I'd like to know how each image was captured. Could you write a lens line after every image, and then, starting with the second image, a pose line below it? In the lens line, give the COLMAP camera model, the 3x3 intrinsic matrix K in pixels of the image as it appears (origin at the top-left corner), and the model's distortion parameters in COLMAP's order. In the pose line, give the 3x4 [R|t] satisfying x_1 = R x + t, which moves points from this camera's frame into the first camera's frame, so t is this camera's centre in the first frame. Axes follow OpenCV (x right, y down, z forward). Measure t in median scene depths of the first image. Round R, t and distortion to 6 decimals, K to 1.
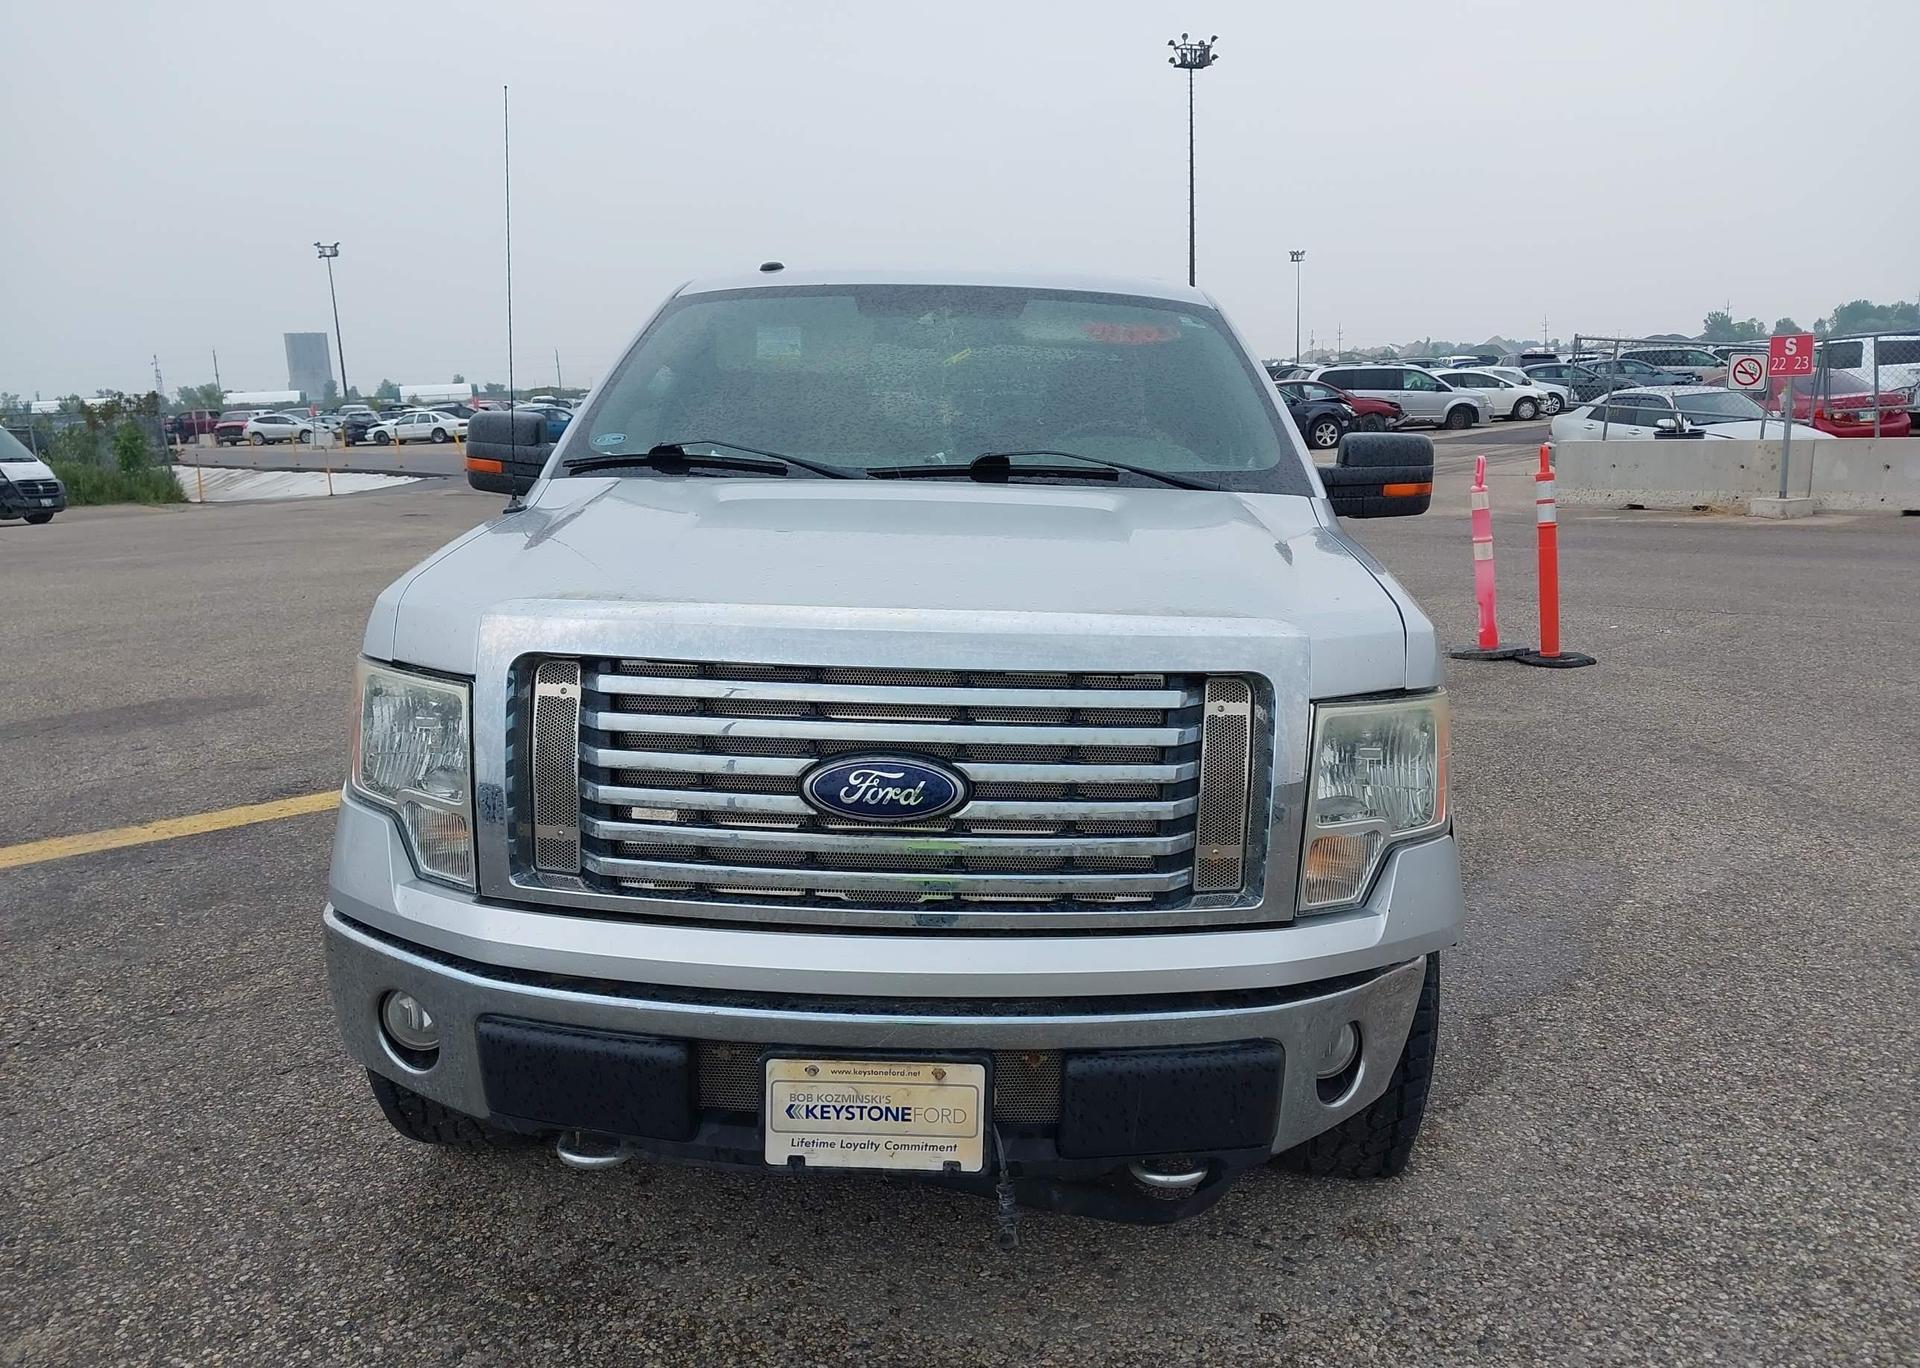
lens RADIAL K [[1513.4, 0, 954.5], [0, 1513.4, 675.9], [0, 0, 1]] dist [0.053792, -0.082883]
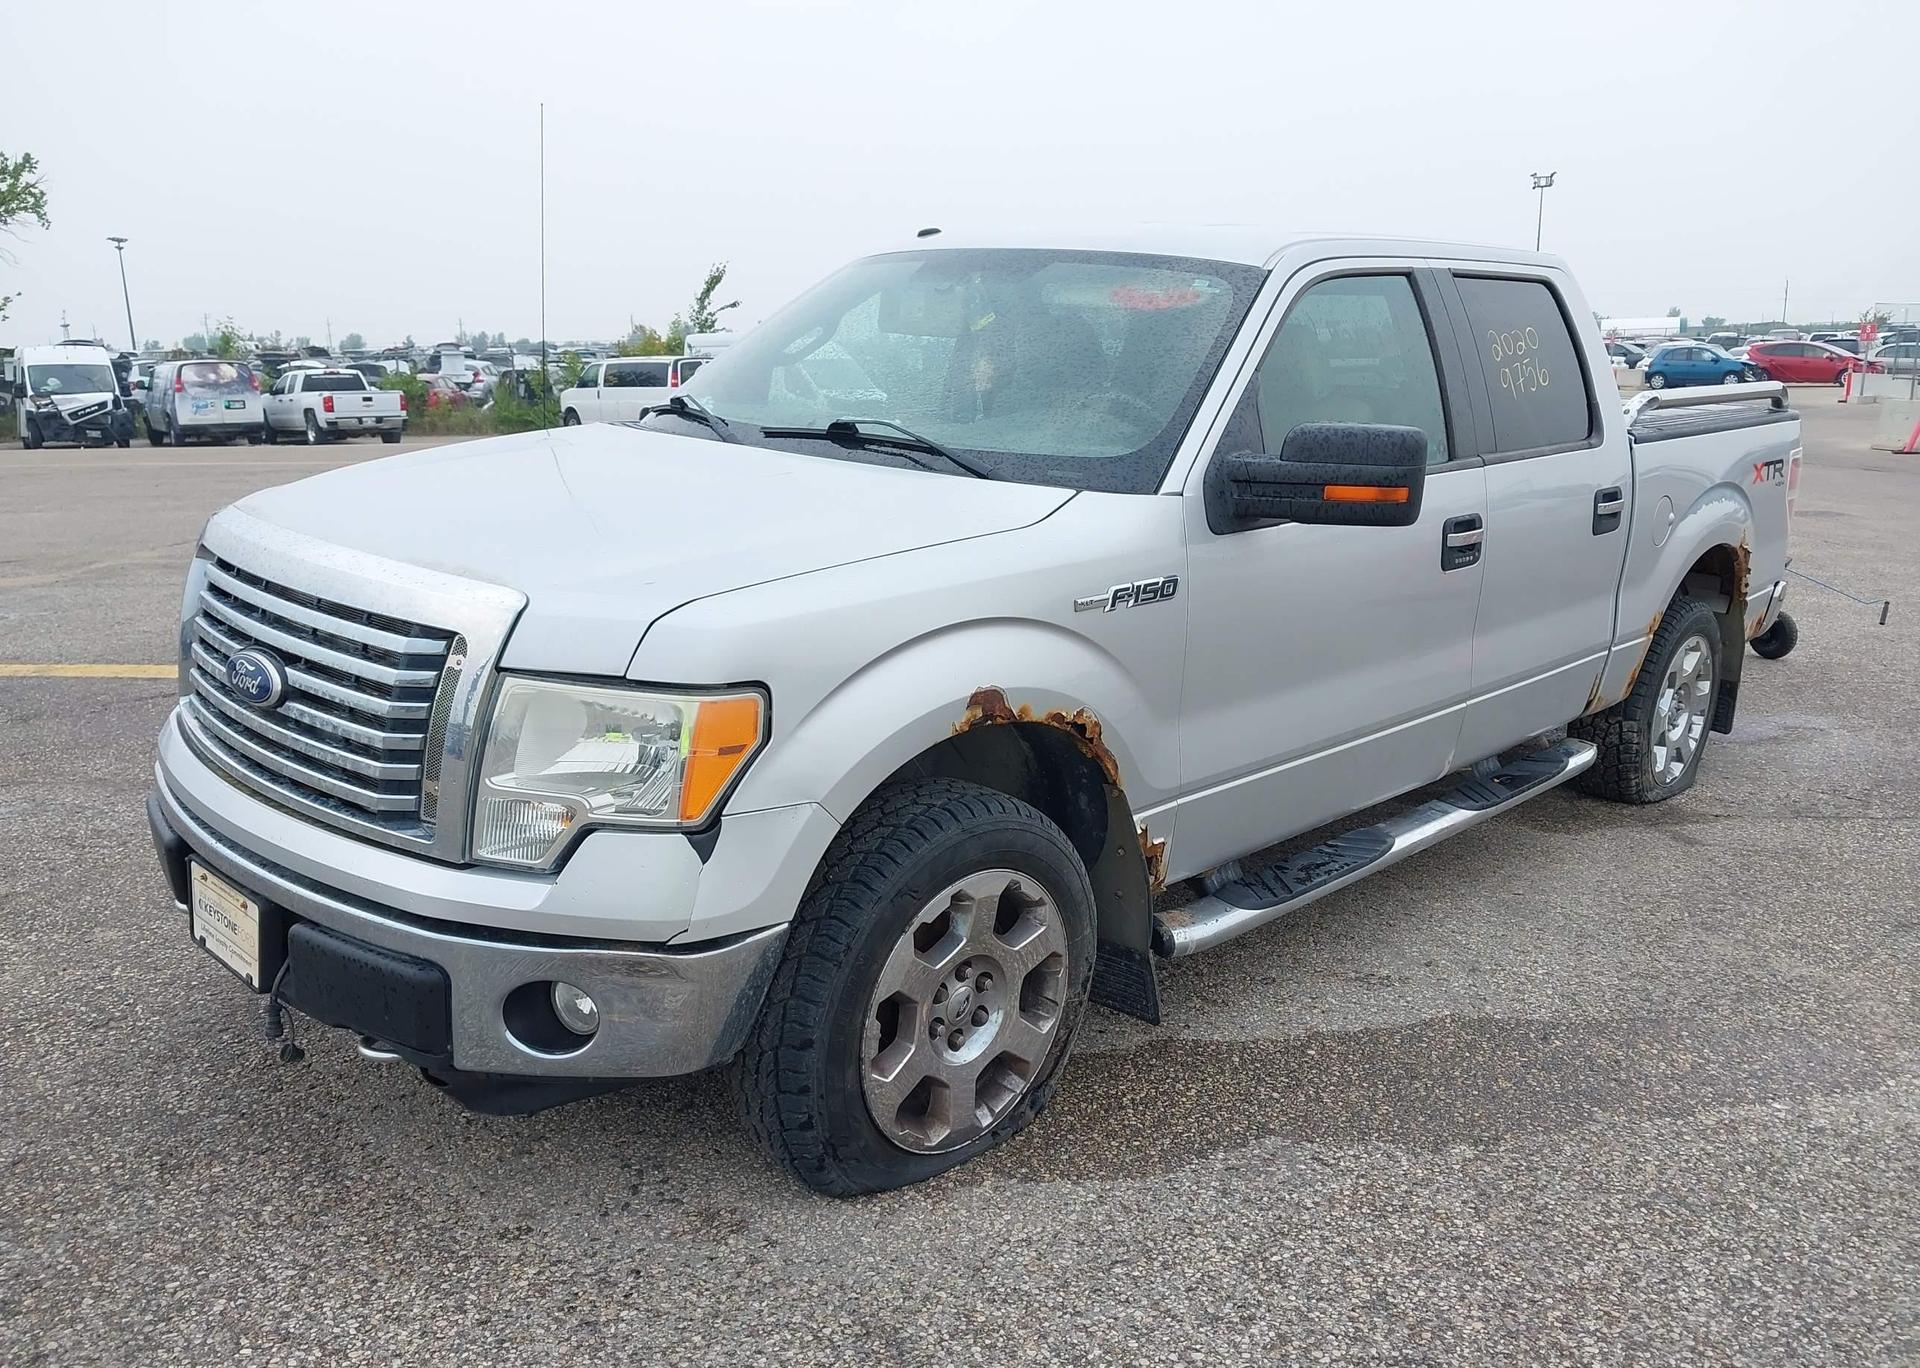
lens RADIAL K [[1513.4, 0, 959.4], [0, 1513.4, 693.1], [0, 0, 1]] dist [0.053792, -0.082883]
pose [[0.741098, 0.173810, -0.648509, 1.127617], [-0.139404, 0.984695, 0.104607, -0.118604], [0.656765, 0.012880, 0.753985, 0.393901]]
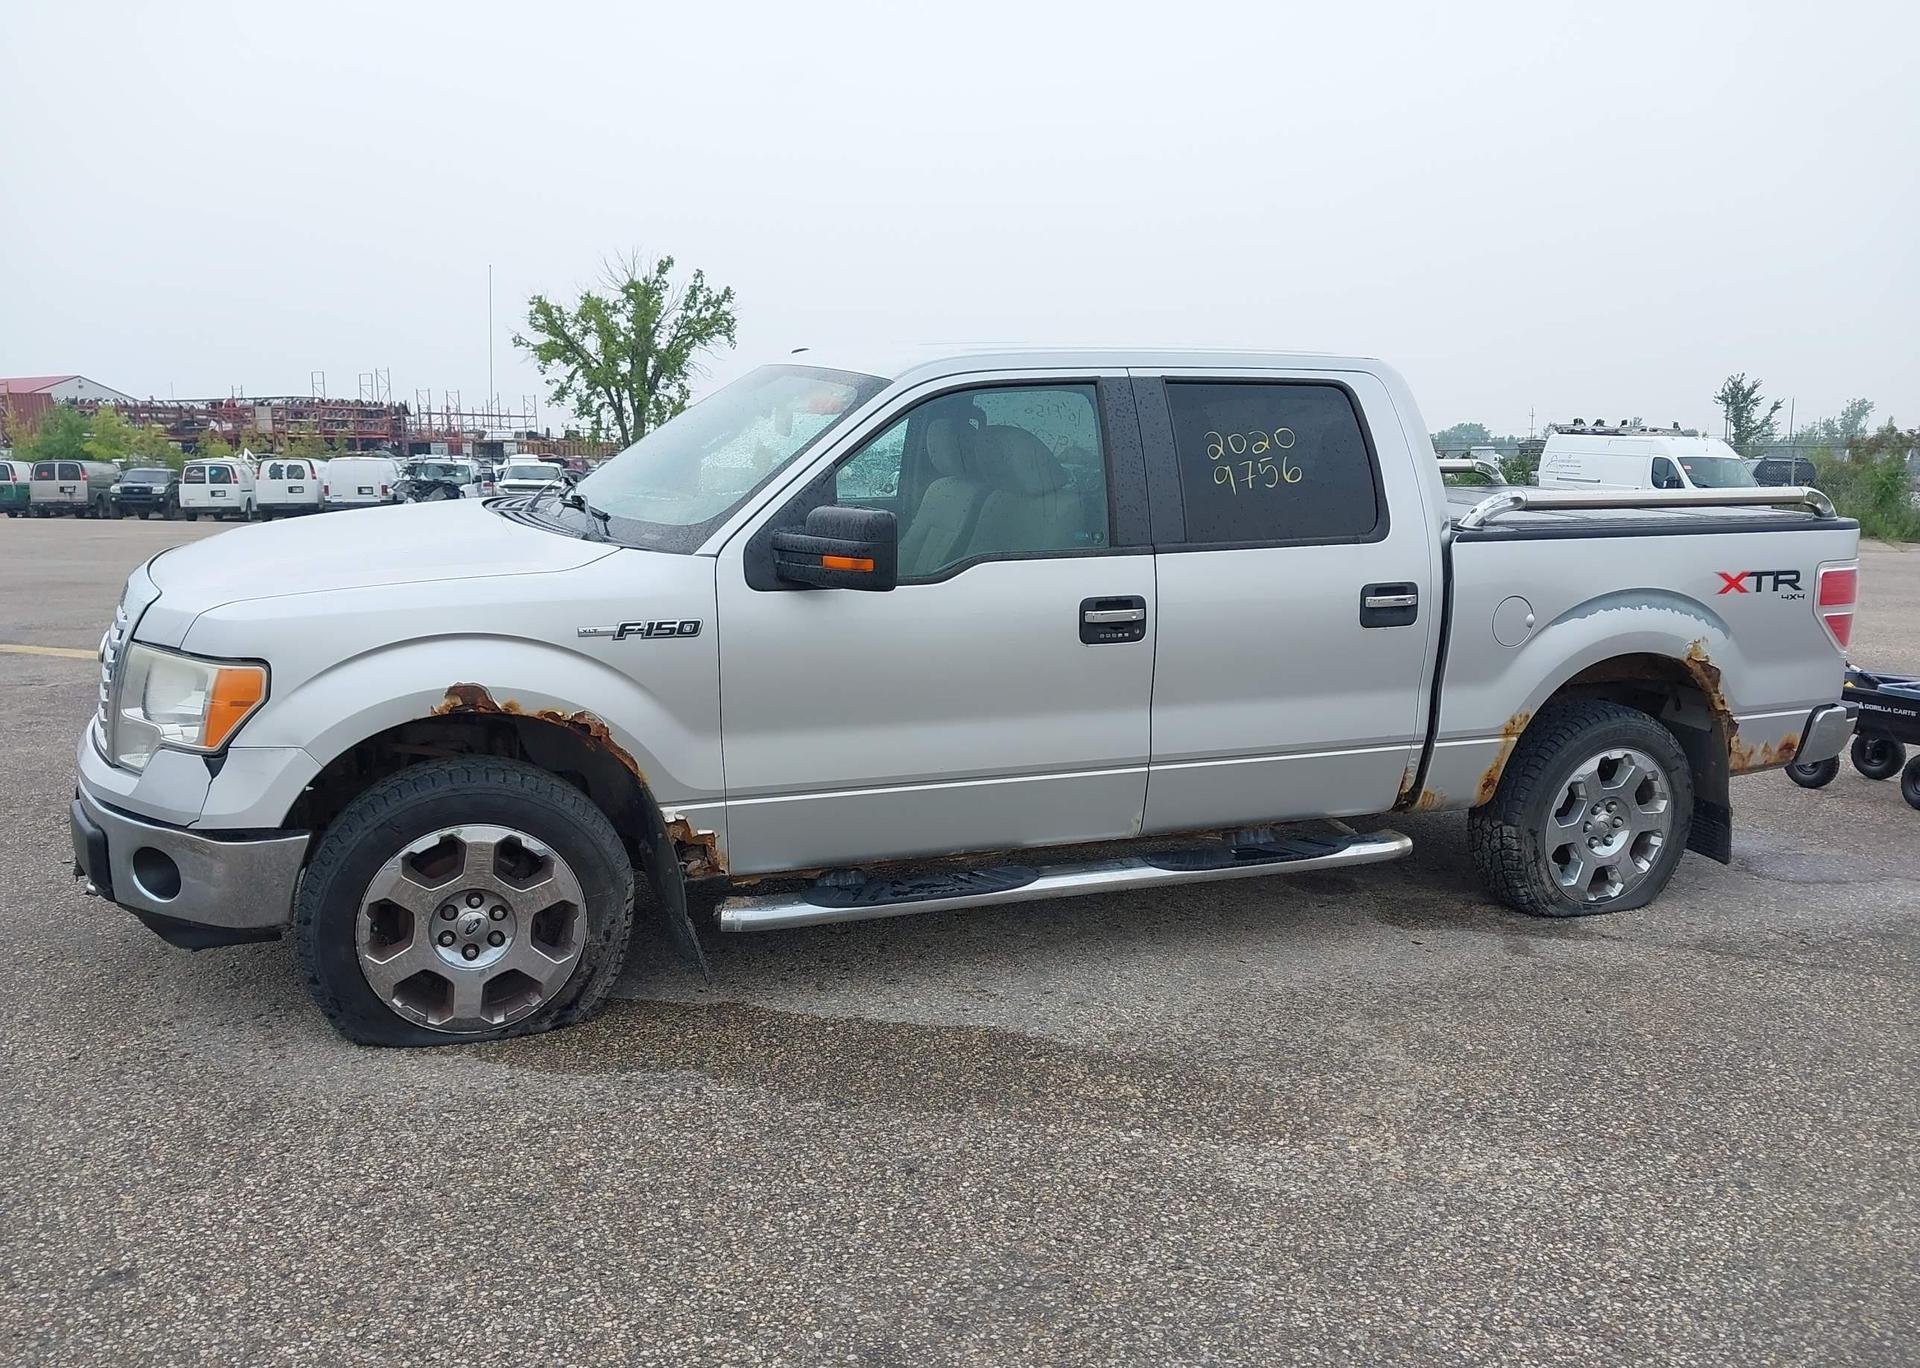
lens RADIAL K [[1513.4, 0, 958.9], [0, 1513.4, 688.8], [0, 0, 1]] dist [0.053792, -0.082883]
pose [[0.400793, 0.172572, -0.899769, 2.034804], [-0.182450, 0.977462, 0.106203, -0.263275], [0.897818, 0.121598, 0.423245, 1.075533]]
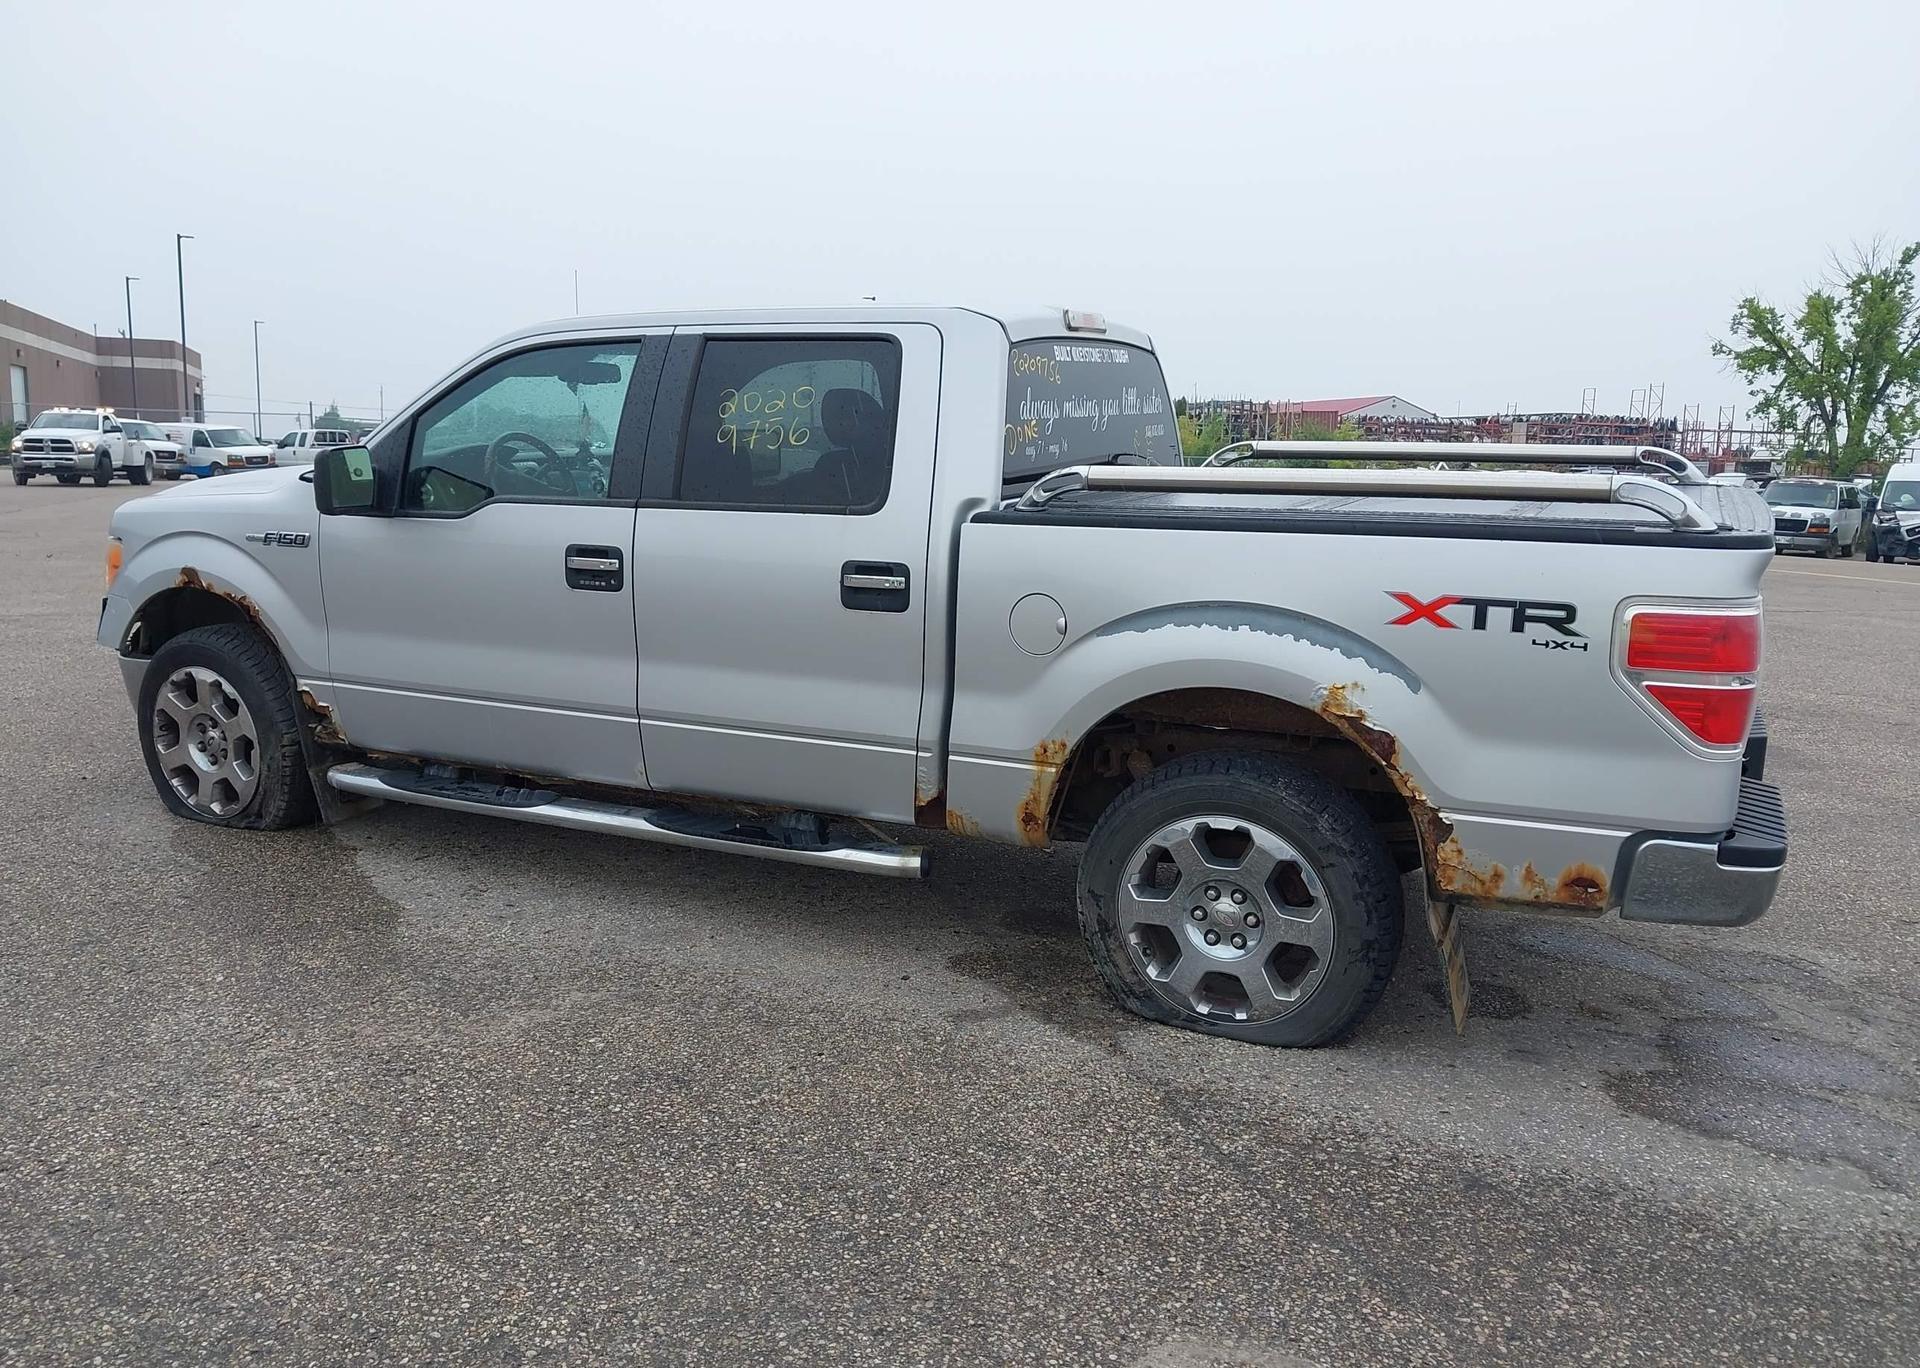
lens RADIAL K [[1513.4, 0, 950.0], [0, 1513.4, 698.0], [0, 0, 1]] dist [0.053792, -0.082883]
pose [[-0.406516, 0.166072, -0.898423, 2.013712], [-0.179207, 0.949746, 0.256646, -0.609433], [0.895896, 0.265334, -0.356326, 3.181646]]
